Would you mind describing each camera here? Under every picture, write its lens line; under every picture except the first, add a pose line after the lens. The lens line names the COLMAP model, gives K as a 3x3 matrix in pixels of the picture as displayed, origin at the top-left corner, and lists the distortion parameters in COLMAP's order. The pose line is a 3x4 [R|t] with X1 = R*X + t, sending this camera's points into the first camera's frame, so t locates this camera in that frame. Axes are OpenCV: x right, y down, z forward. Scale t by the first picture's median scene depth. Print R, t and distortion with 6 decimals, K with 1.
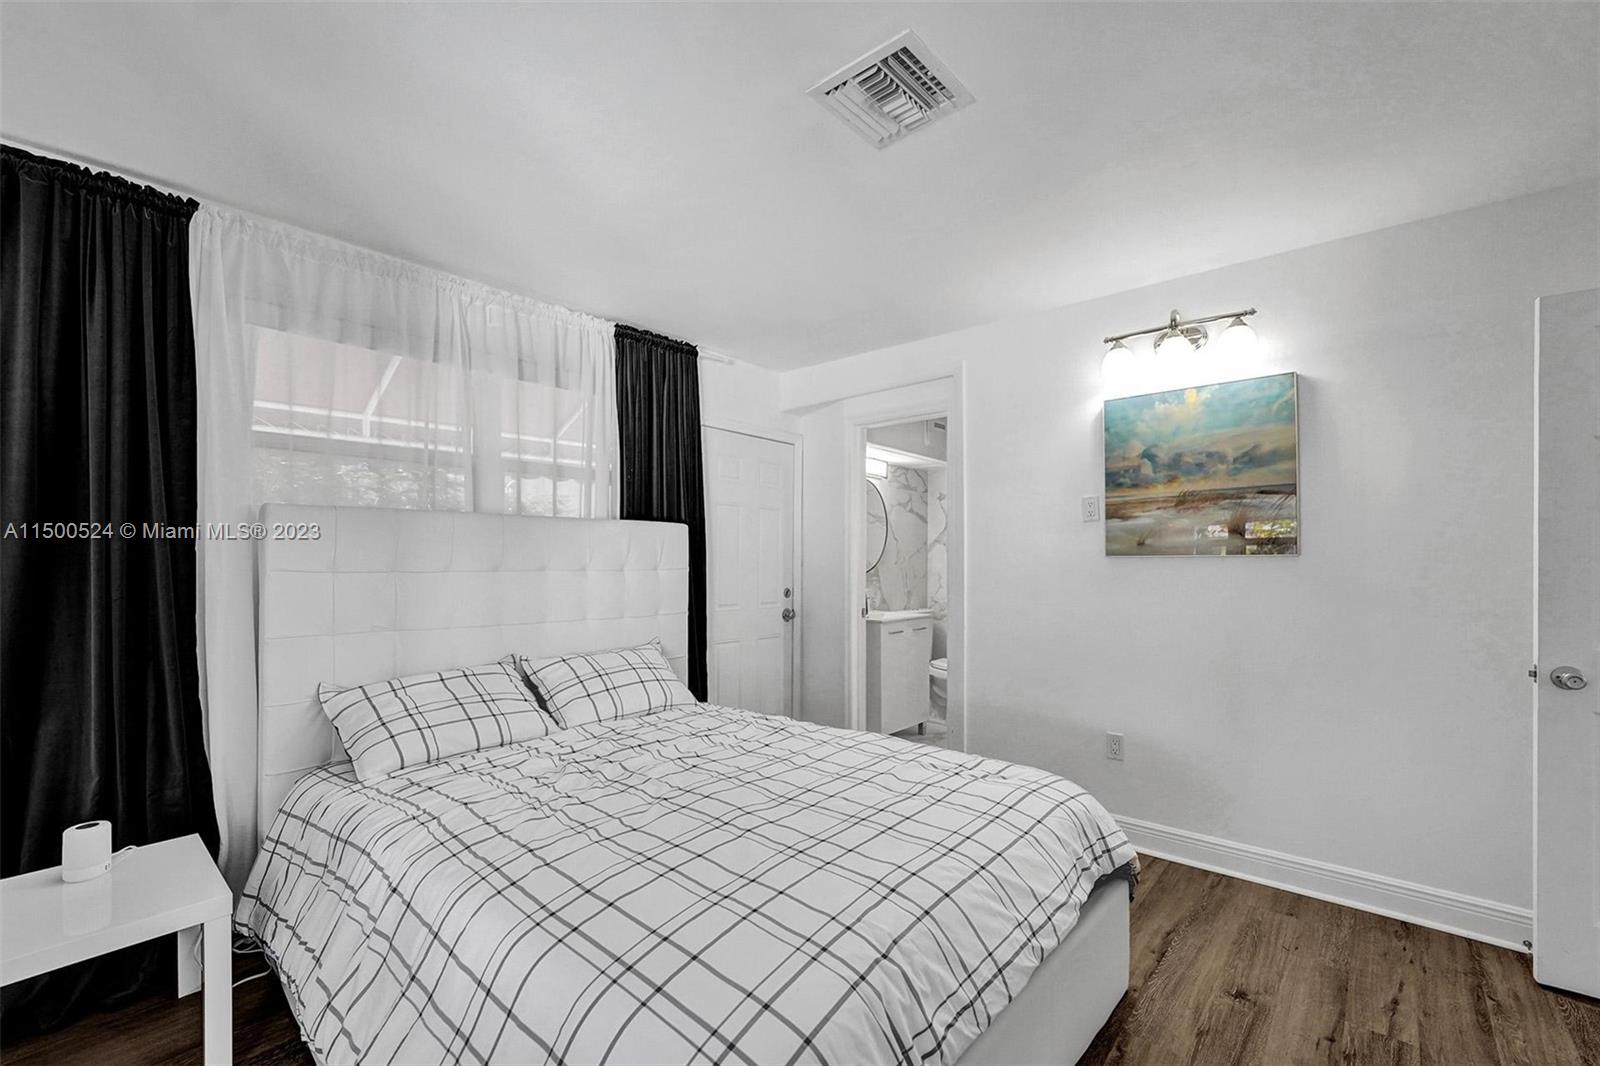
lens RADIAL K [[685.5, 0, 803.2], [0, 685.5, 559.5], [0, 0, 1]] dist [0.001443, 0.000264]
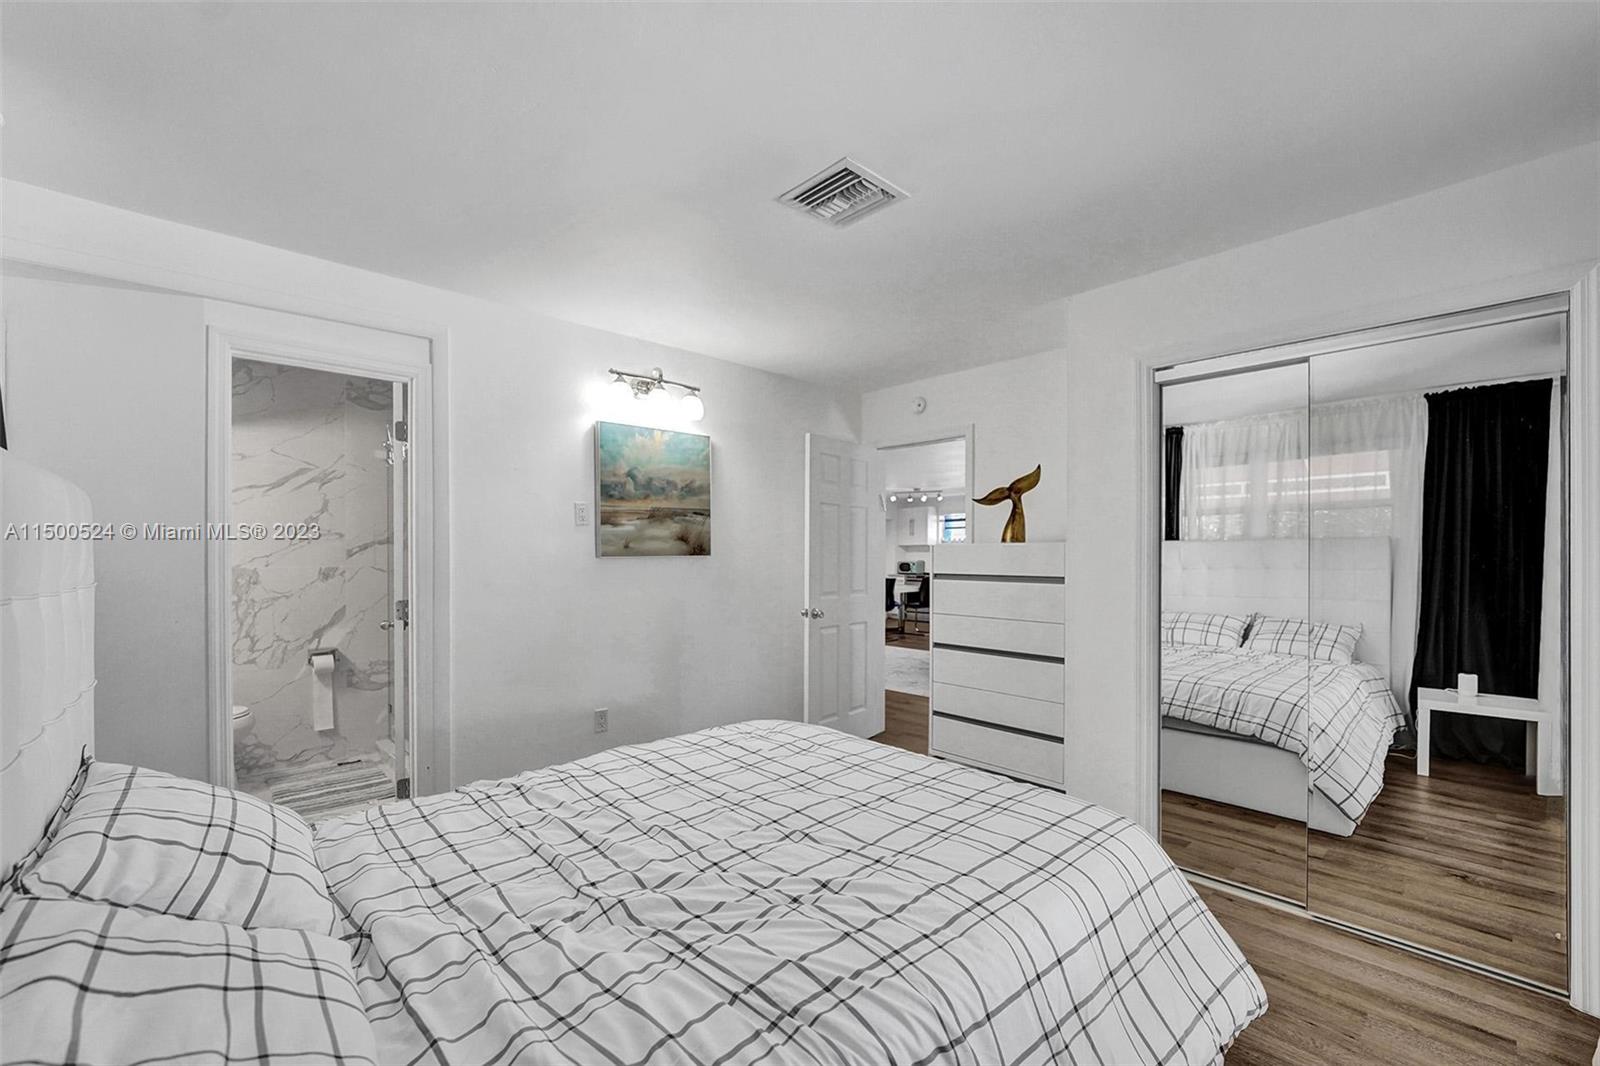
lens RADIAL K [[668.7, 0, 803.7], [0, 668.7, 559.3], [0, 0, 1]] dist [0.000211, 0.000004]
pose [[0.089797, -0.006714, 0.995937, -0.690553], [-0.001187, 0.999976, 0.006849, -0.008951], [-0.995959, -0.001797, 0.089787, 0.598276]]
